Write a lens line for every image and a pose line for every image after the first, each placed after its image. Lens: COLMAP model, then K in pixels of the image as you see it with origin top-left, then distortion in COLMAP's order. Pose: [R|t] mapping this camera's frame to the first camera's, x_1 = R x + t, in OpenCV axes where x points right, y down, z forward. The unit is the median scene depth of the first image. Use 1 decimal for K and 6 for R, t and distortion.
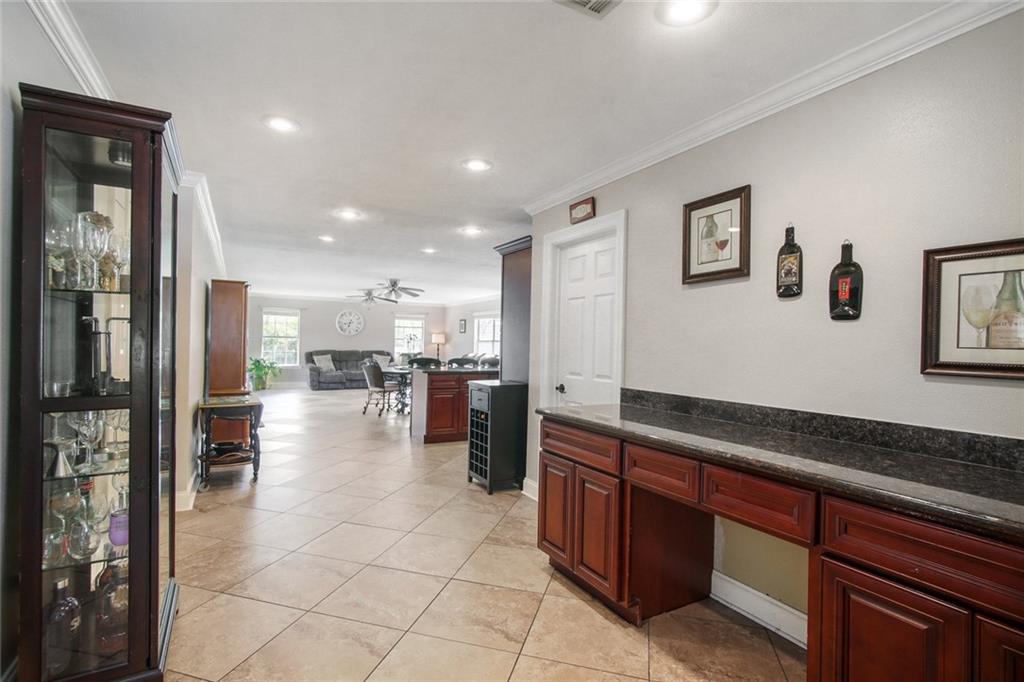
lens RADIAL K [[490.3, 0, 514.4], [0, 490.3, 344.1], [0, 0, 1]] dist [-0.011671, 0.008384]
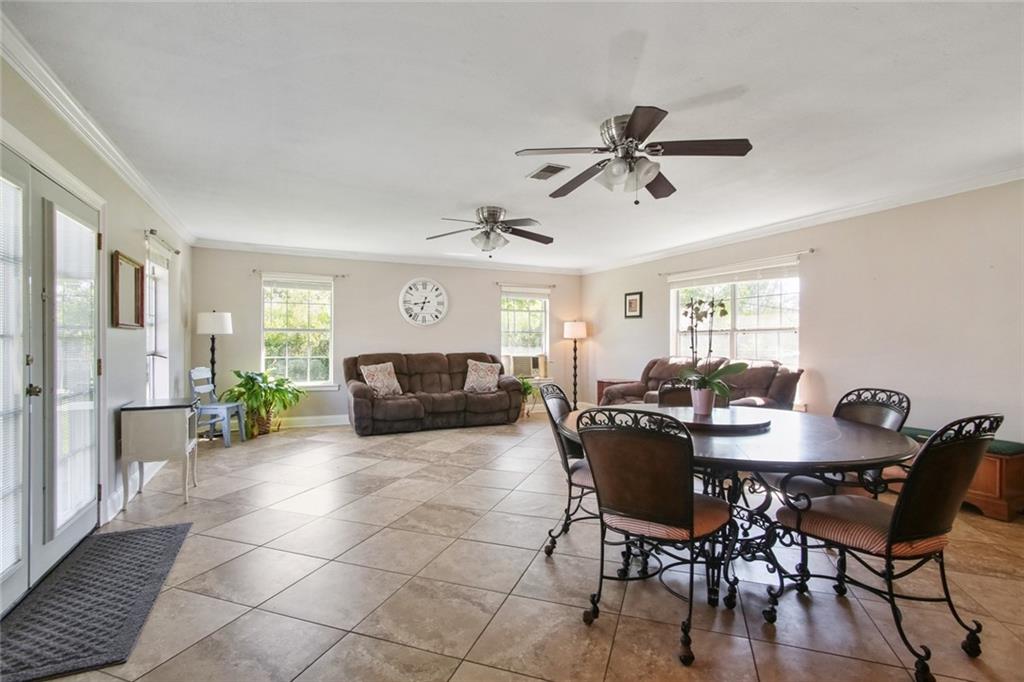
lens RADIAL K [[490.3, 0, 509.7], [0, 490.3, 339.2], [0, 0, 1]] dist [-0.011671, 0.008384]
pose [[0.998084, -0.016189, -0.059717, -0.223454], [0.015631, 0.999830, -0.009796, 0.004108], [0.059865, 0.008844, 0.998167, 0.498441]]
